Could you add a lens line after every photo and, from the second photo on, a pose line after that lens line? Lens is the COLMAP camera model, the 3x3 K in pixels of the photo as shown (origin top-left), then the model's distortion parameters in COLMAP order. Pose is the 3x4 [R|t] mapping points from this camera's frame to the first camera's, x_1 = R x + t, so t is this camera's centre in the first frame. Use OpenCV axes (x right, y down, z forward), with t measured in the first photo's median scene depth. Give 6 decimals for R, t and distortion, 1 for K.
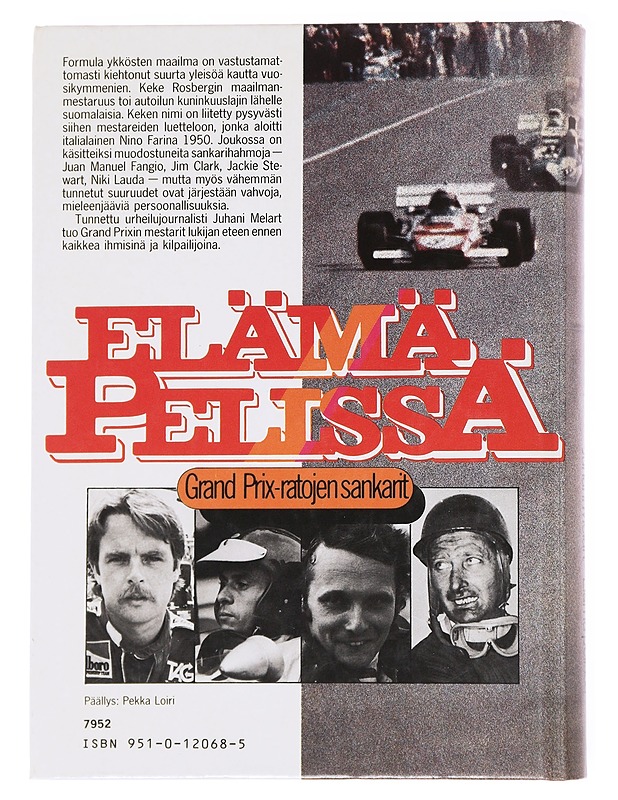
lens RADIAL K [[3900.9, 0, 306.8], [0, 3900.9, 399.6], [0, 0, 1]] dist [-1.014458, 0.000000]
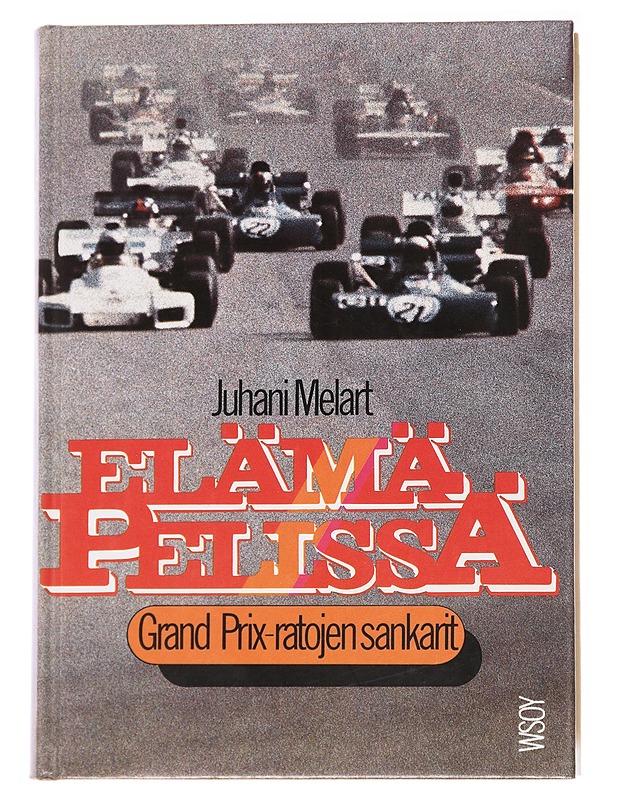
lens RADIAL K [[3900.9, 0, 312.4], [0, 3900.9, 400.5], [0, 0, 1]] dist [-1.014458, 0.000000]
pose [[0.999994, 0.001805, 0.003104, -0.002168], [-0.001698, 0.999416, -0.034122, 0.004475], [-0.003163, 0.034117, 0.999413, 0.301134]]
